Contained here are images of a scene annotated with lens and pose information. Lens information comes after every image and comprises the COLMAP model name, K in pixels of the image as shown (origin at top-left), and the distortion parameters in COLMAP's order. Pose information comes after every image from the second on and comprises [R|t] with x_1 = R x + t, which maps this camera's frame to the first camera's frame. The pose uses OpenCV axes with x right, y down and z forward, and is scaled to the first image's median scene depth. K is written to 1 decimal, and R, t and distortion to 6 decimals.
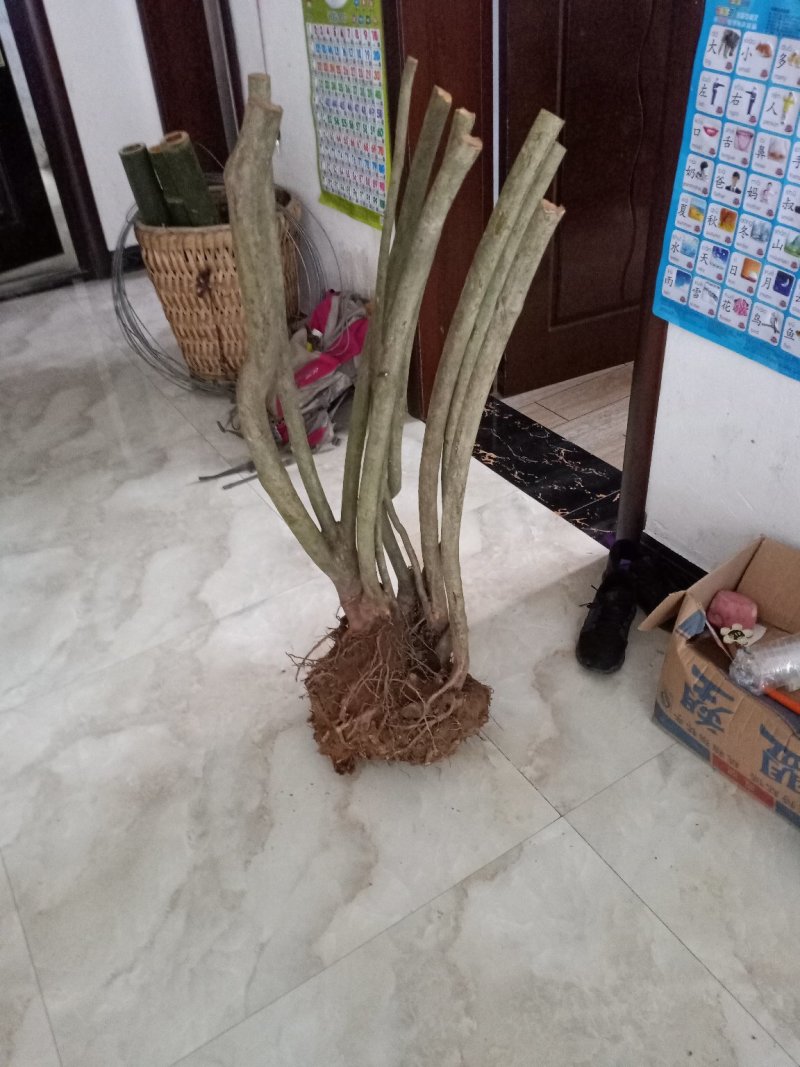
lens RADIAL K [[843.5, 0, 400.0], [0, 843.5, 531.3], [0, 0, 1]] dist [0.035425, -0.080410]
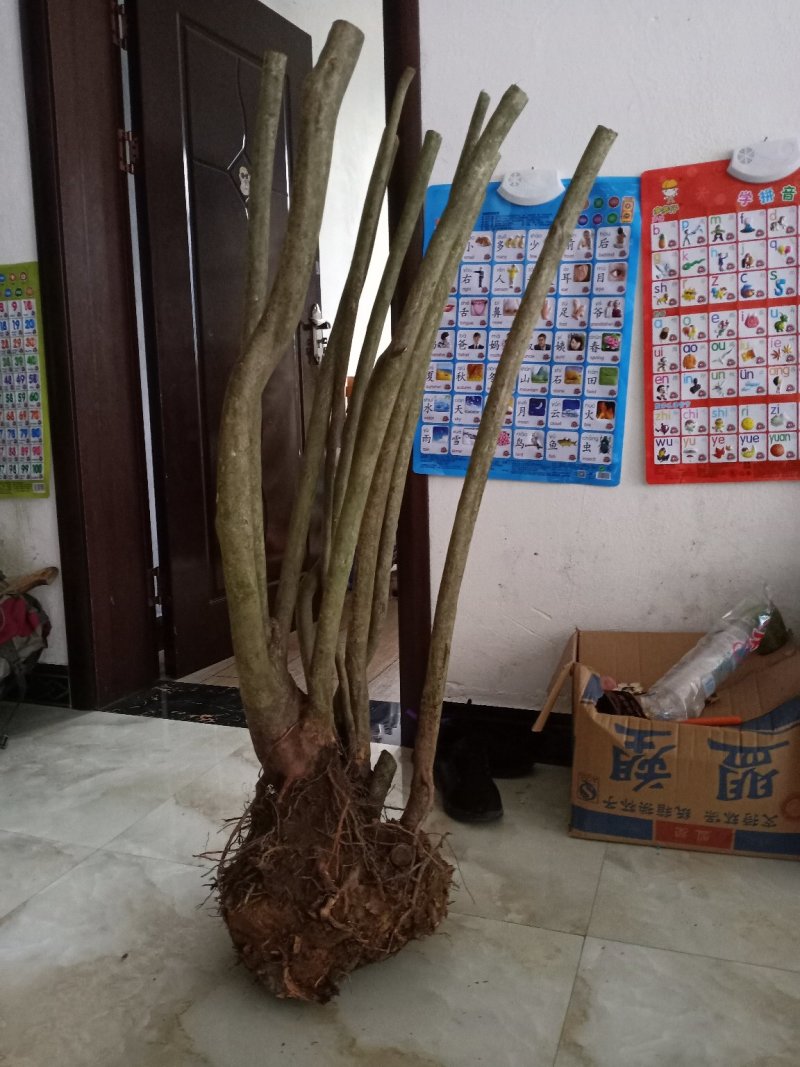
lens RADIAL K [[842.3, 0, 400.5], [0, 842.3, 533.1], [0, 0, 1]] dist [0.075711, -0.158172]
pose [[0.790601, -0.039330, 0.611067, -0.450690], [0.340234, 0.857924, -0.384978, 0.263534], [-0.509107, 0.512270, 0.691657, 0.326997]]
